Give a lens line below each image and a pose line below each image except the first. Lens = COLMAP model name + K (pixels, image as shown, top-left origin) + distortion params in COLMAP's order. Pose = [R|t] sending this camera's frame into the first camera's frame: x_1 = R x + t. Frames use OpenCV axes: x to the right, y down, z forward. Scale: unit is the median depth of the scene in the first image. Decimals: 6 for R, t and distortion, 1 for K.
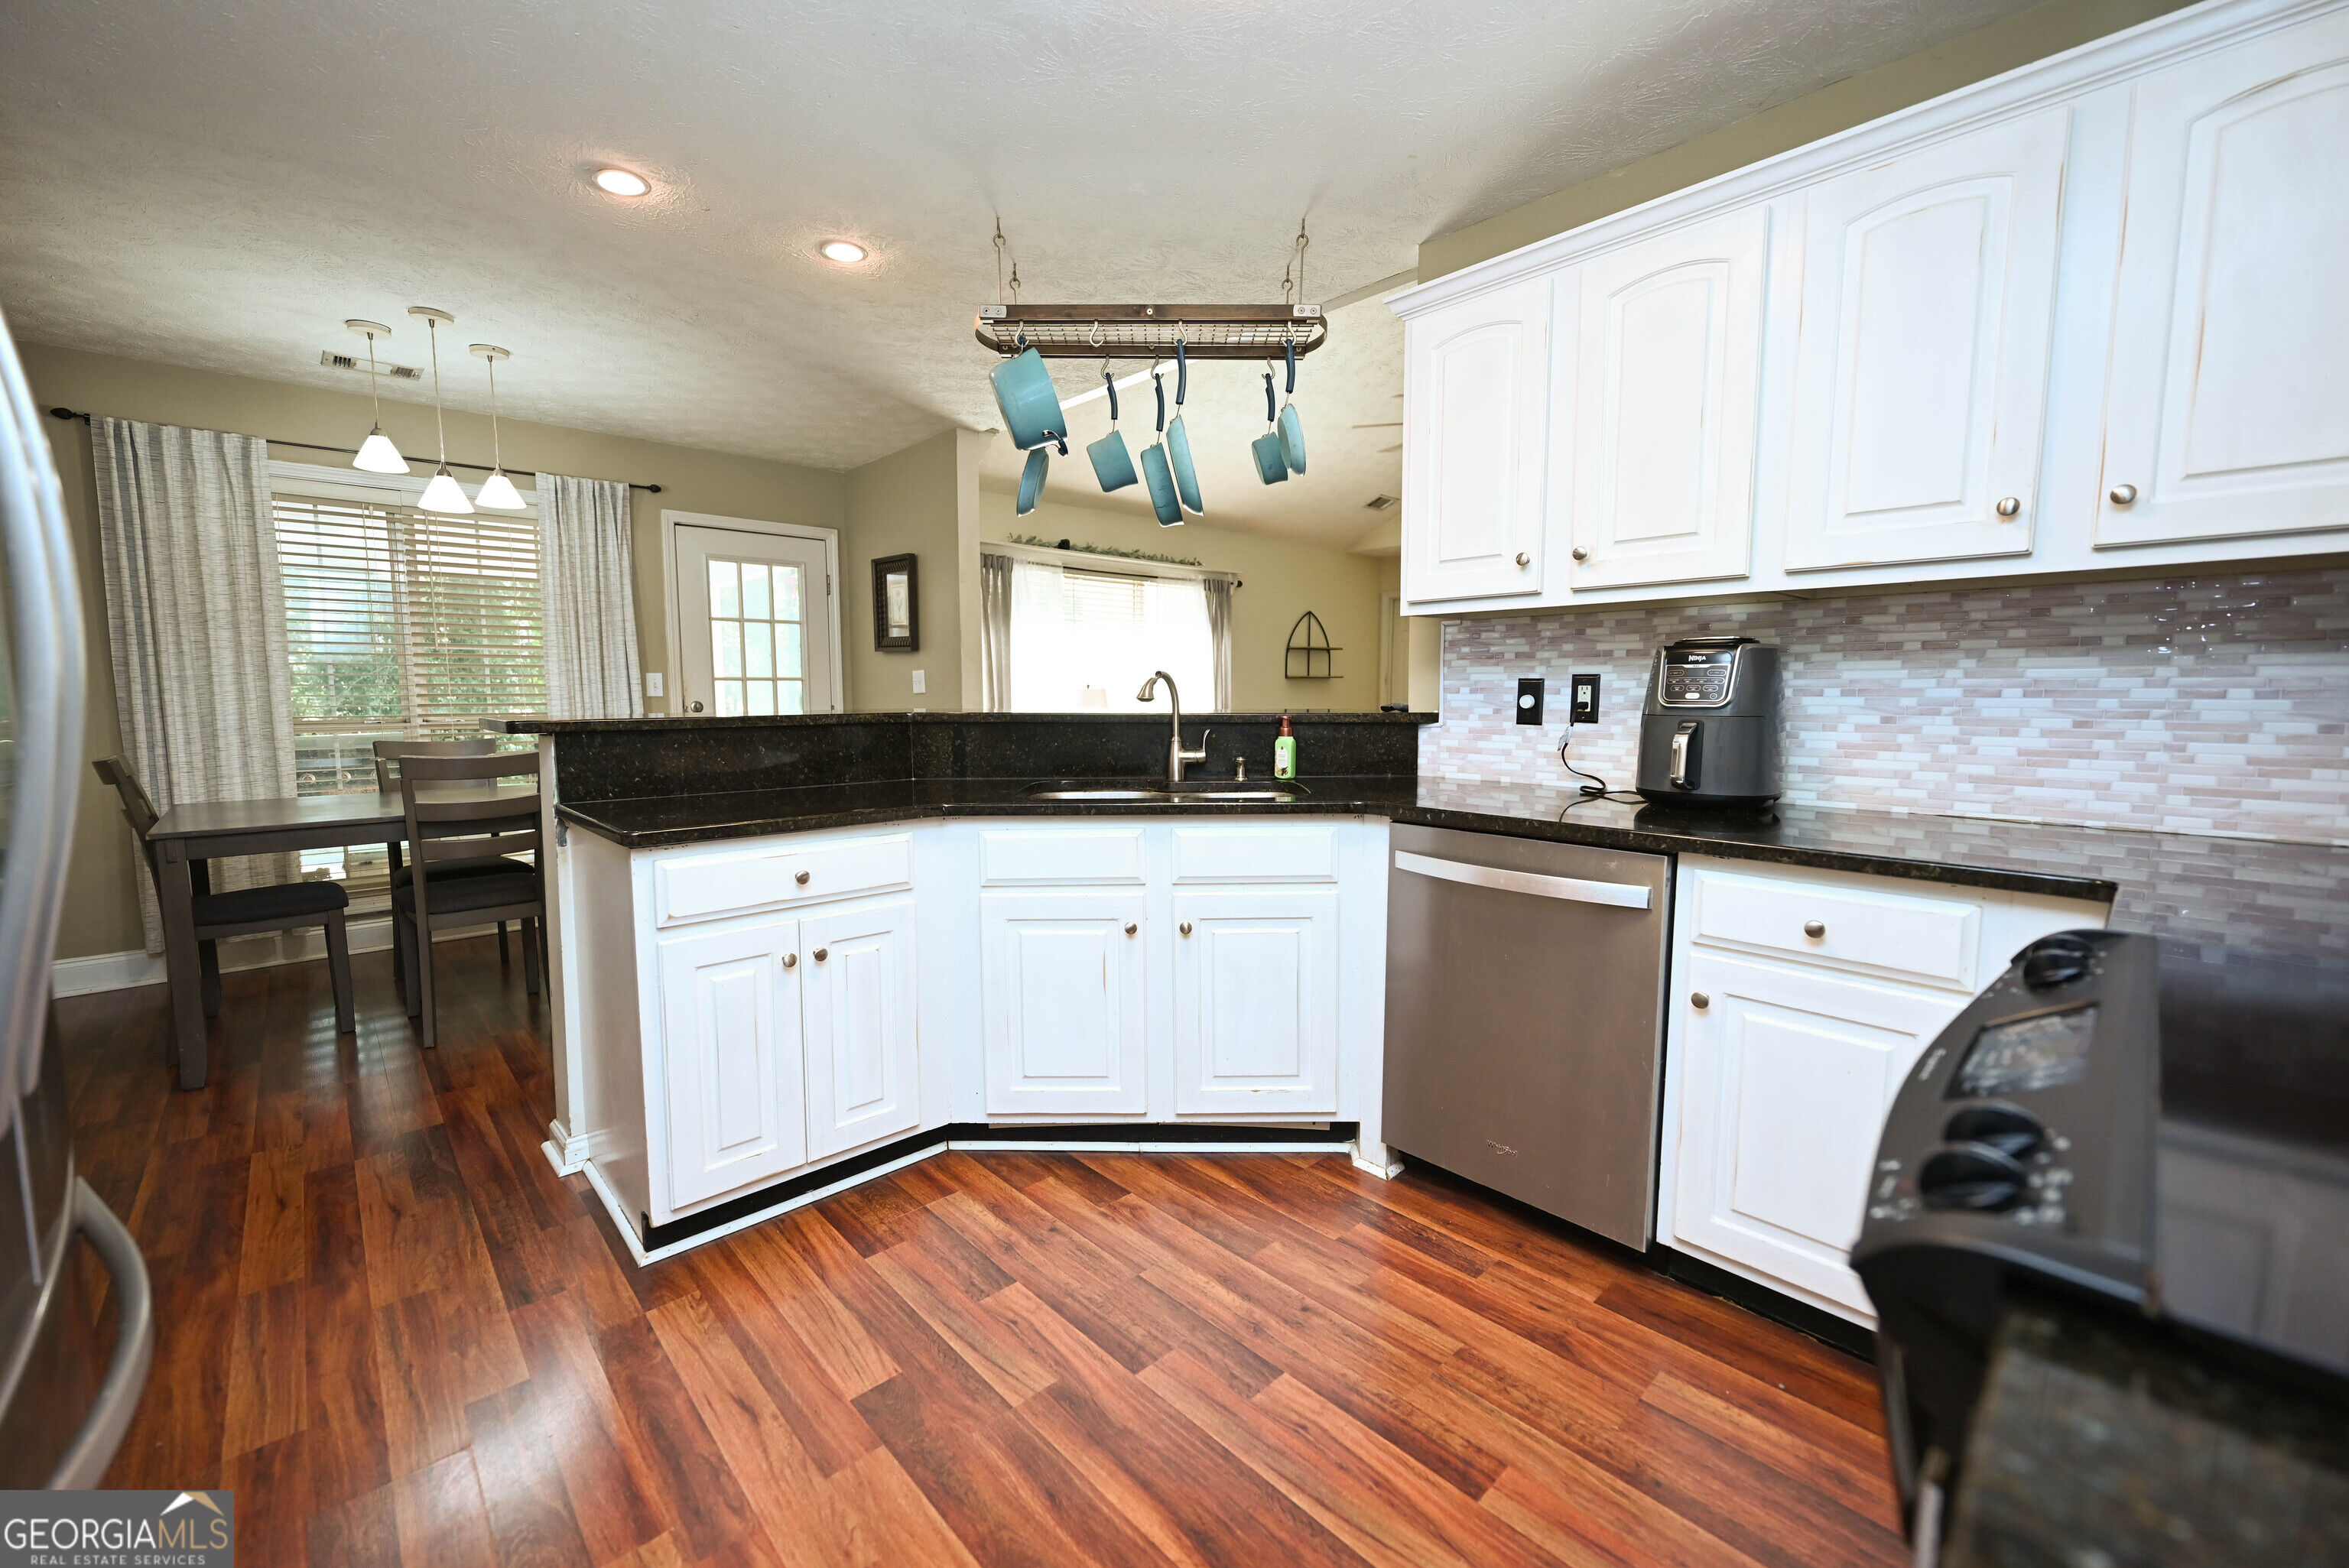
lens RADIAL K [[942.6, 0, 1158.1], [0, 942.6, 780.3], [0, 0, 1]] dist [-0.001528, -0.000157]
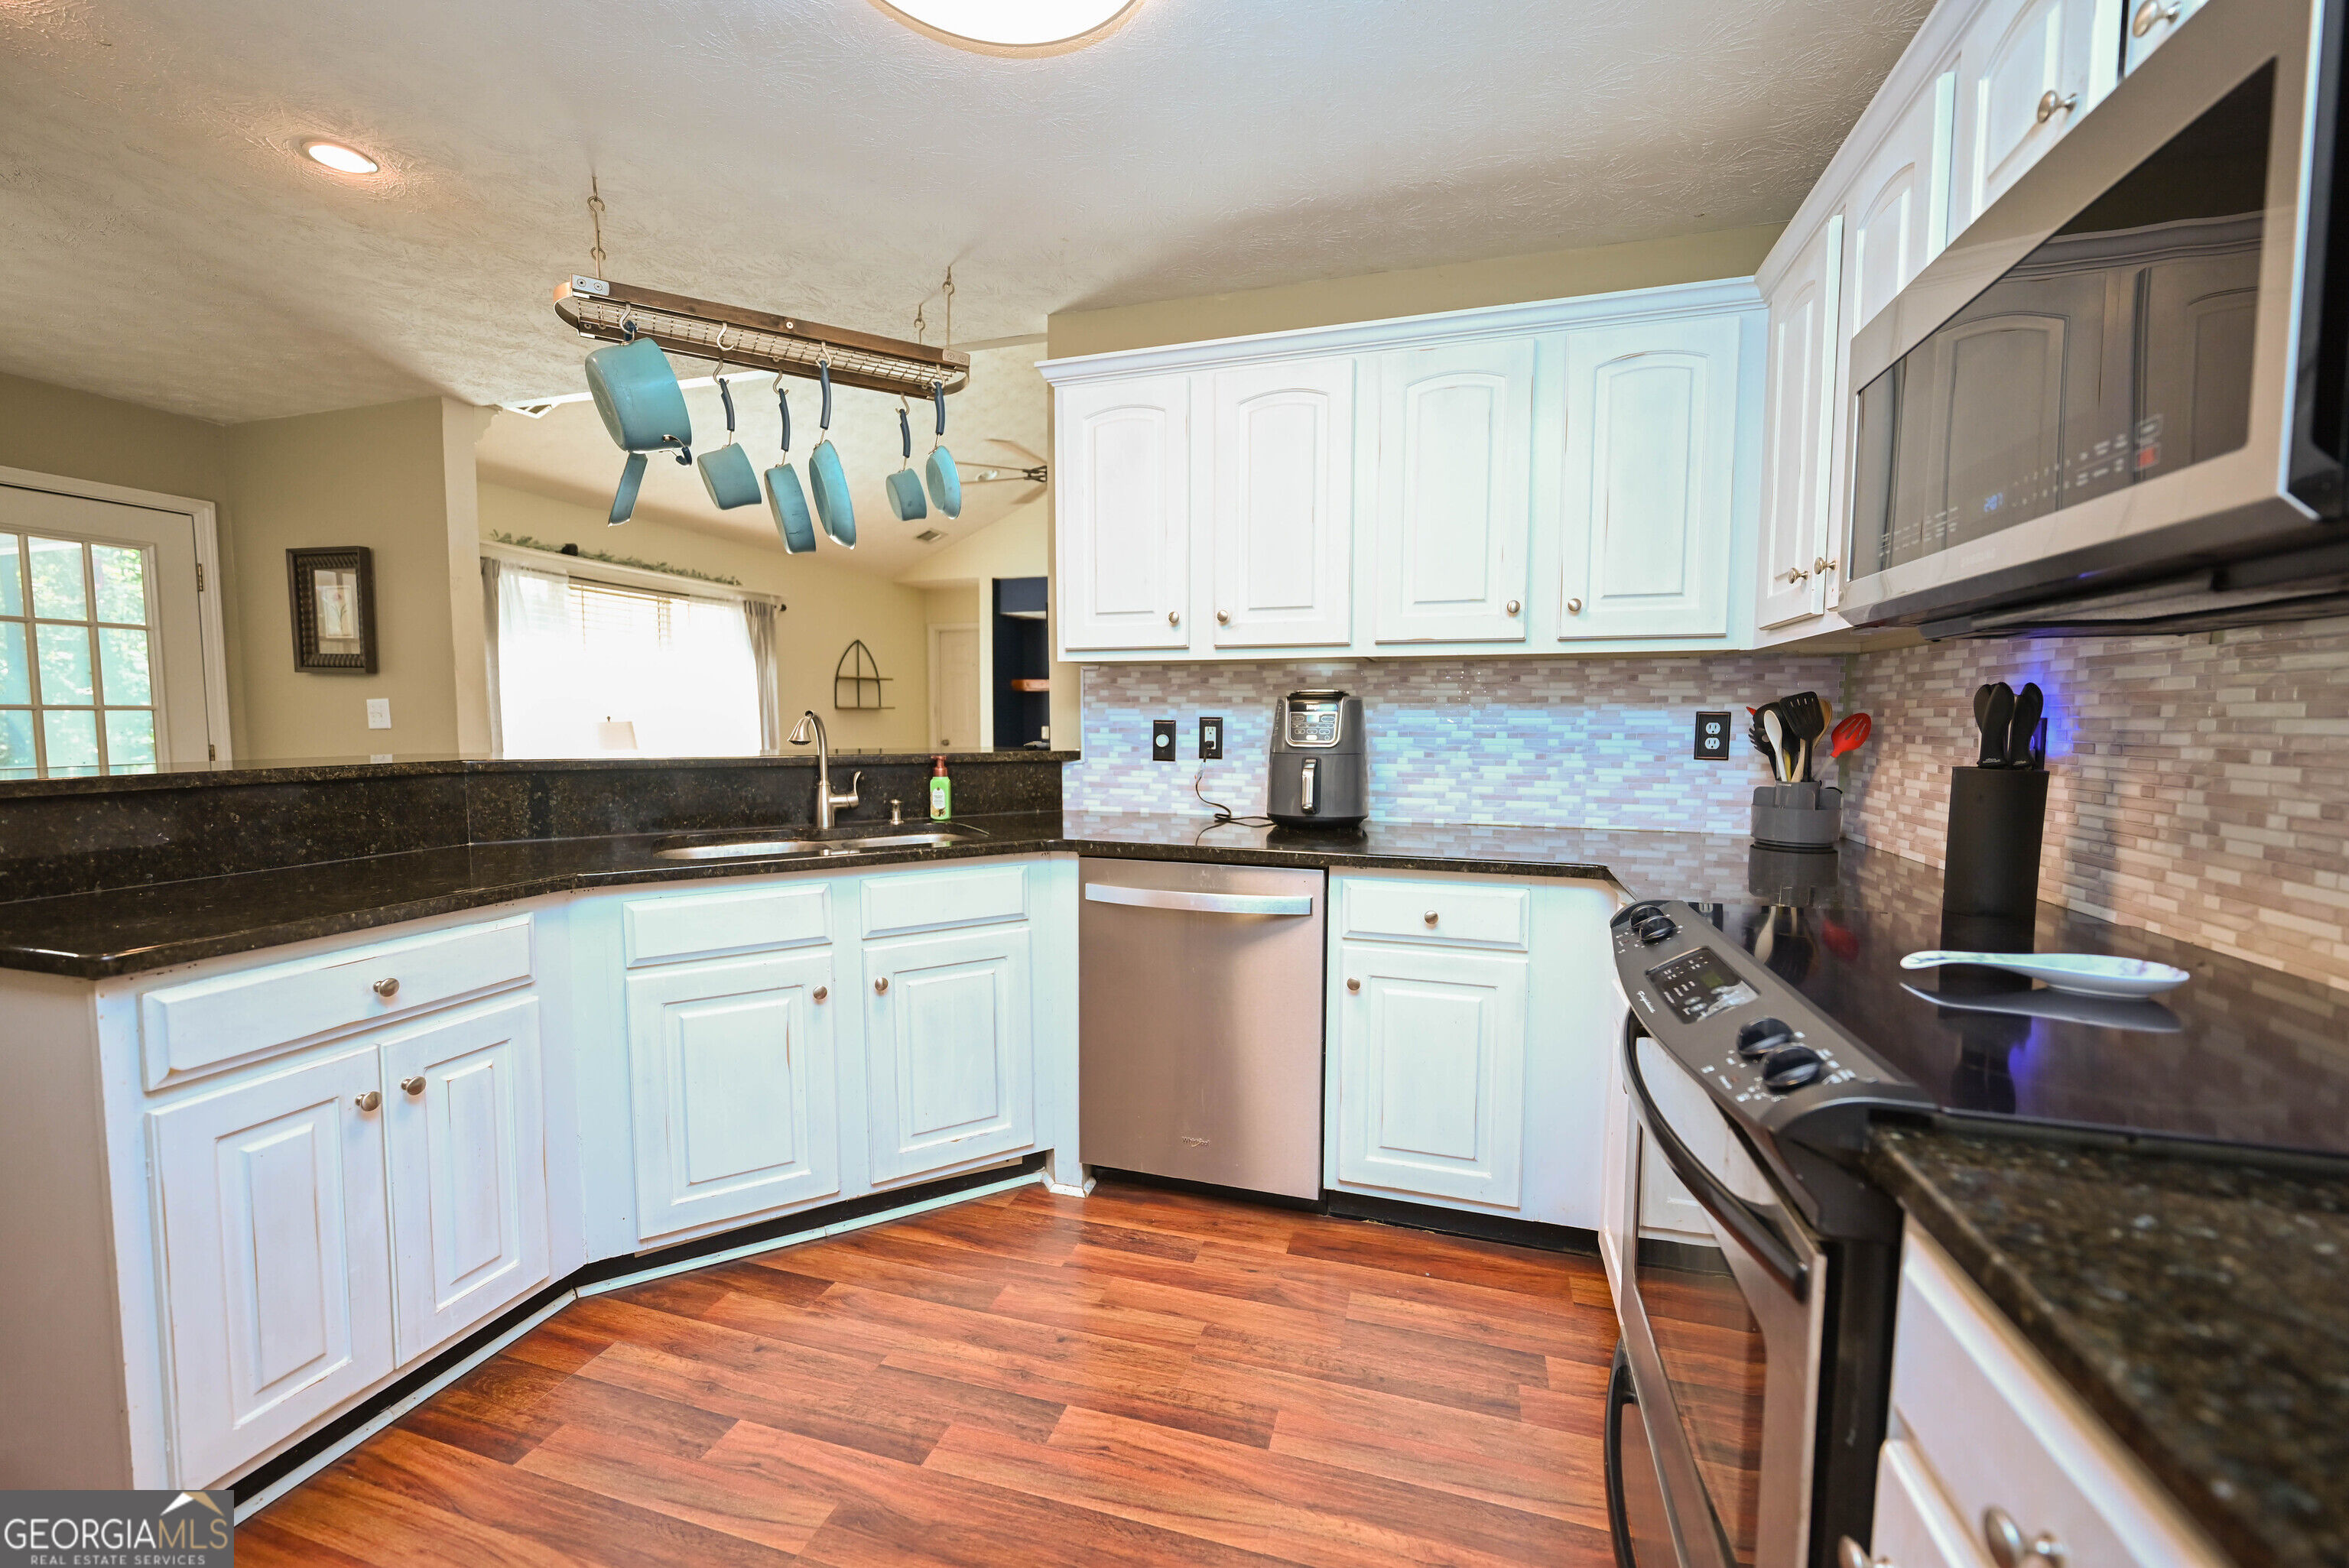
lens RADIAL K [[941.3, 0, 1179.6], [0, 941.3, 782.8], [0, 0, 1]] dist [-0.001409, 0.000023]
pose [[0.862042, -0.031739, 0.505843, -0.181466], [0.044807, 0.998902, -0.013684, -0.018907], [-0.504853, 0.034462, 0.862517, 0.024331]]
